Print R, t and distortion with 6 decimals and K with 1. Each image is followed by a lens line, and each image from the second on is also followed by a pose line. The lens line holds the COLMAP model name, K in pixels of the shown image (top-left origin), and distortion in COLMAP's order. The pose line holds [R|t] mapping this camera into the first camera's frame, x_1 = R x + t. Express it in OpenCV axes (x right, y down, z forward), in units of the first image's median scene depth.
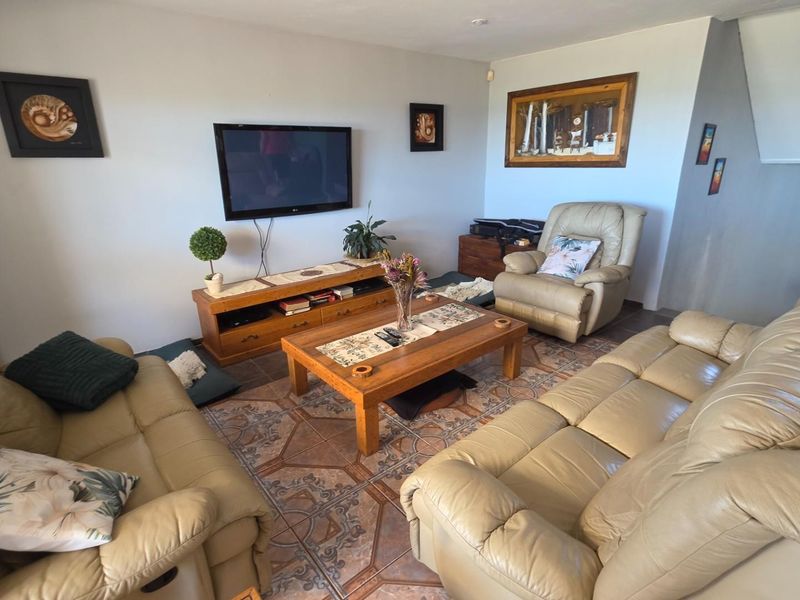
lens RADIAL K [[427.6, 0, 403.6], [0, 427.6, 300.8], [0, 0, 1]] dist [0.003464, 0.000601]
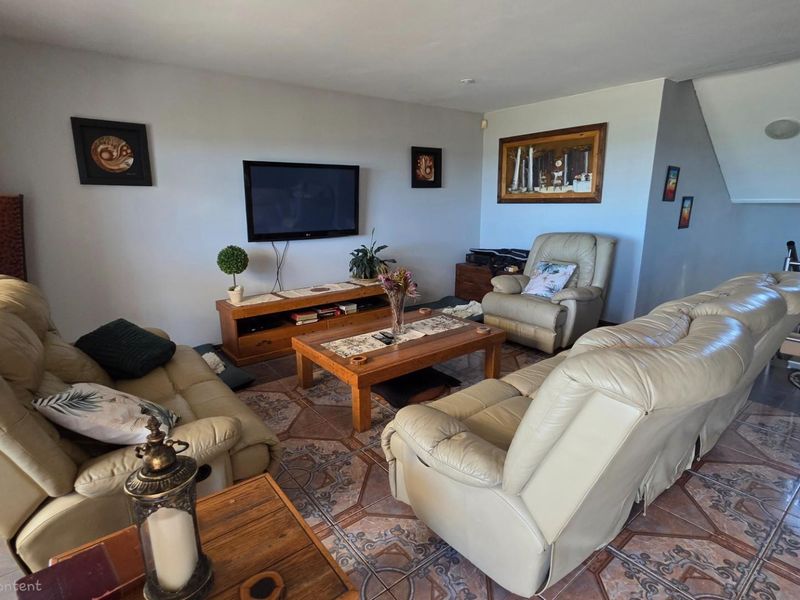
lens RADIAL K [[427.6, 0, 403.6], [0, 427.6, 300.8], [0, 0, 1]] dist [0.003464, 0.000601]
pose [[0.999560, 0.018372, -0.023294, 0.035263], [-0.020434, 0.995587, -0.091596, 0.069922], [0.021509, 0.092031, 0.995524, -0.131344]]
